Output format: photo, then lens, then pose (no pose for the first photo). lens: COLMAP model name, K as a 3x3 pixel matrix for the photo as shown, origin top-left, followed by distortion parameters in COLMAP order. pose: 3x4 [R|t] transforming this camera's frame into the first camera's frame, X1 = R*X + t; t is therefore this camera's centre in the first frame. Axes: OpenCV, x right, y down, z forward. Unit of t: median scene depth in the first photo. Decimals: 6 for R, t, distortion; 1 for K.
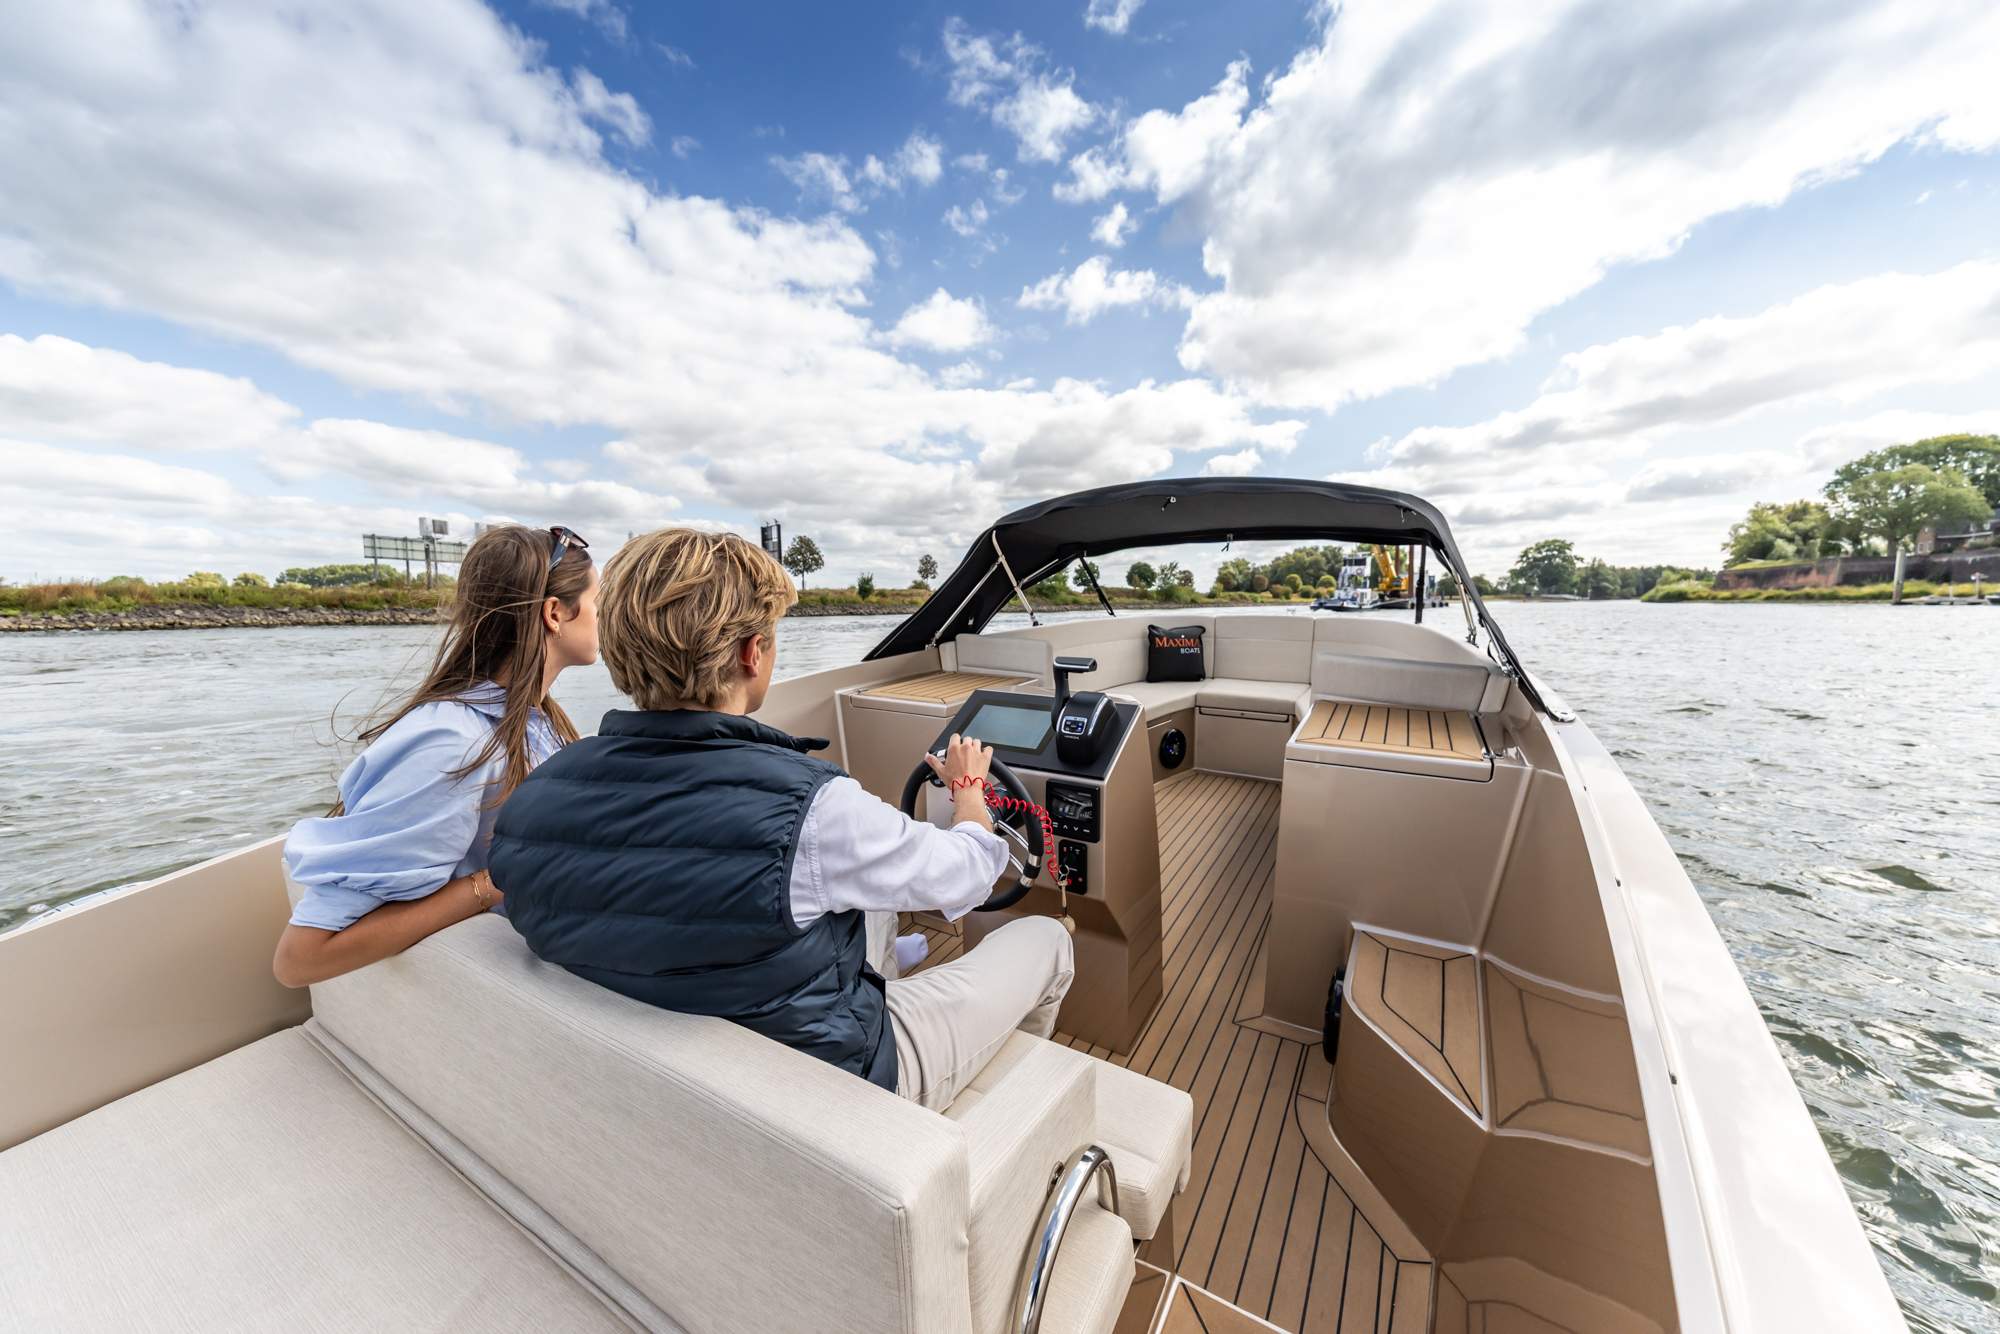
lens RADIAL K [[738.2, 0, 996.7], [0, 738.2, 660.6], [0, 0, 1]] dist [-0.000177, -0.000518]
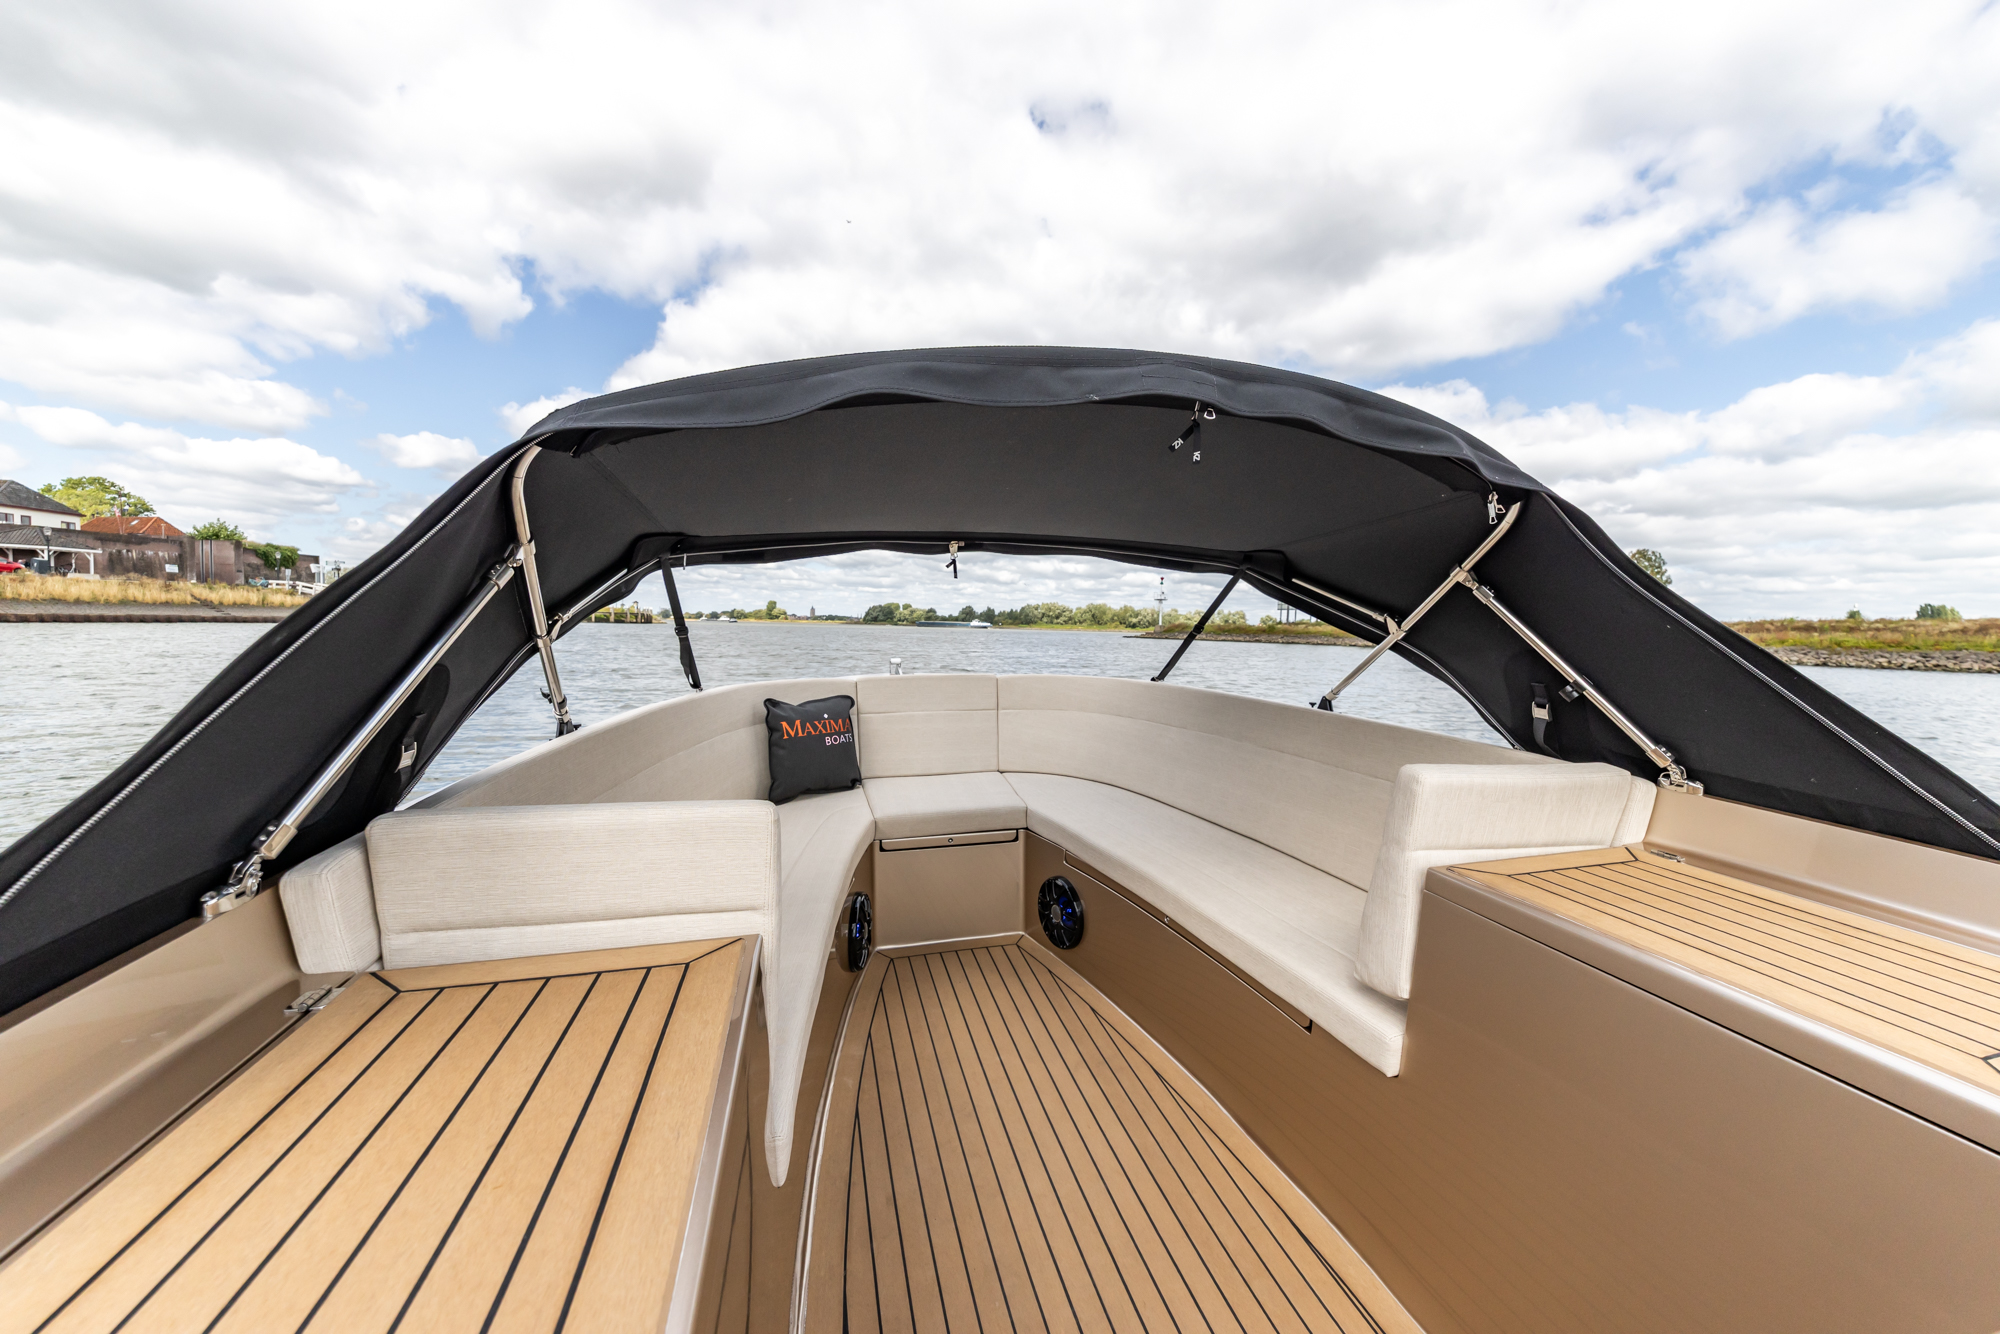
lens RADIAL K [[738.2, 0, 1003.7], [0, 738.2, 663.6], [0, 0, 1]] dist [-0.000177, -0.000518]
pose [[0.683146, -0.039641, 0.729206, -0.128333], [0.072617, 0.997264, -0.013817, -0.102259], [-0.726663, 0.062391, 0.684155, 0.921206]]
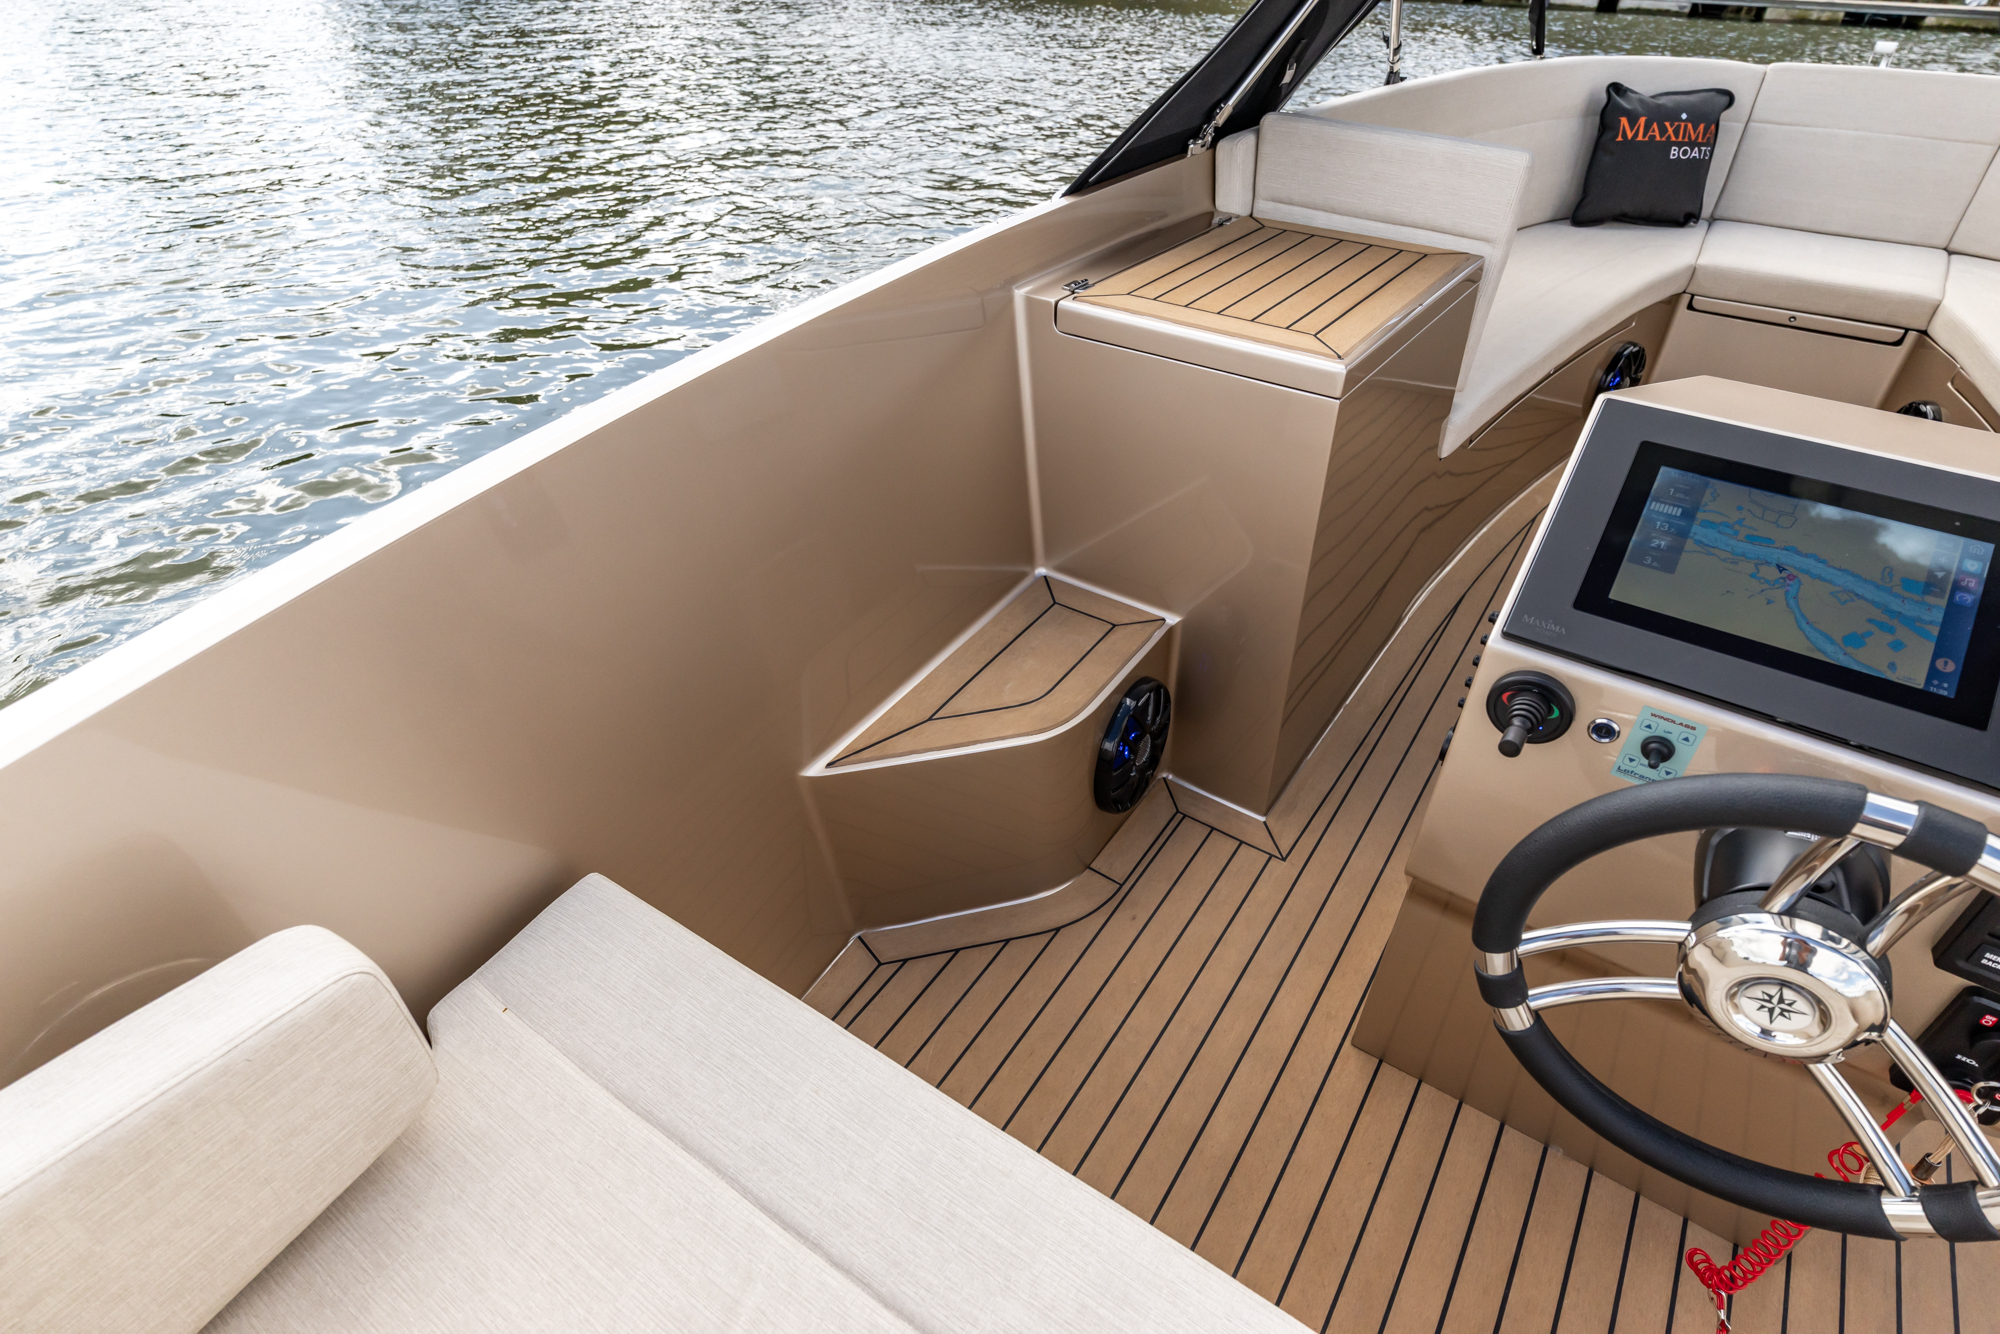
lens RADIAL K [[1051.6, 0, 984.6], [0, 1051.6, 671.8], [0, 0, 1]] dist [0.008220, -0.004008]
pose [[0.998202, 0.055498, -0.022633, -0.253403], [-0.037555, 0.873457, 0.485450, -0.061808], [0.046710, -0.483727, 0.873971, 0.484113]]
